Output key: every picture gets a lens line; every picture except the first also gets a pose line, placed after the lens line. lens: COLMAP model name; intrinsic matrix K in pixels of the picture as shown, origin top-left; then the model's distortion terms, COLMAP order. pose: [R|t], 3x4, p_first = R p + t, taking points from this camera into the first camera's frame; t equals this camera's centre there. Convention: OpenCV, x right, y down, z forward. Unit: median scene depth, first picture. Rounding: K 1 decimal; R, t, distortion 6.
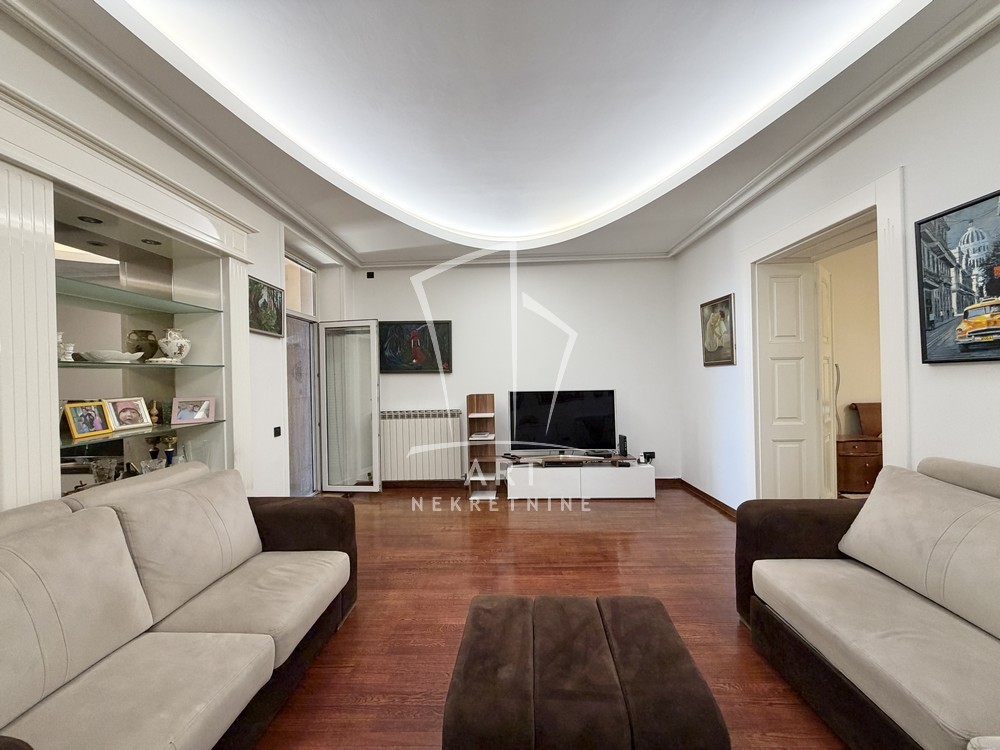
lens RADIAL K [[398.8, 0, 495.6], [0, 398.8, 375.6], [0, 0, 1]] dist [-0.001398, 0.000310]
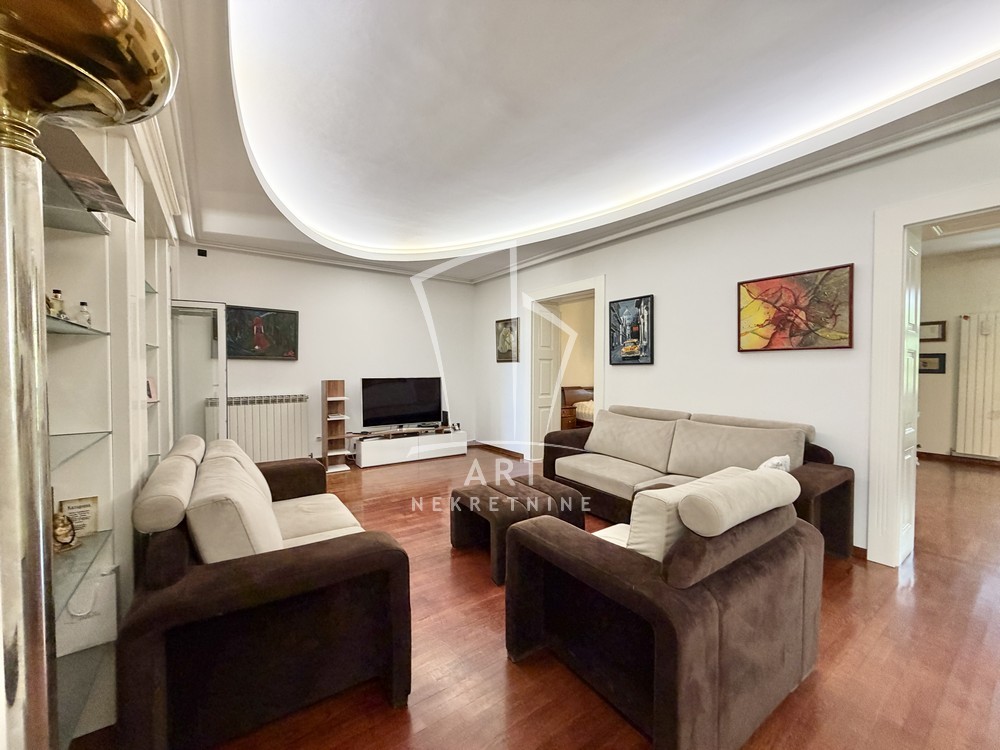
lens RADIAL K [[398.8, 0, 495.6], [0, 398.8, 375.6], [0, 0, 1]] dist [-0.001398, 0.000310]
pose [[0.798646, 0.012527, 0.601670, -0.383161], [-0.023958, 0.999653, 0.010989, 0.010724], [-0.601324, -0.023192, 0.798669, -0.199786]]
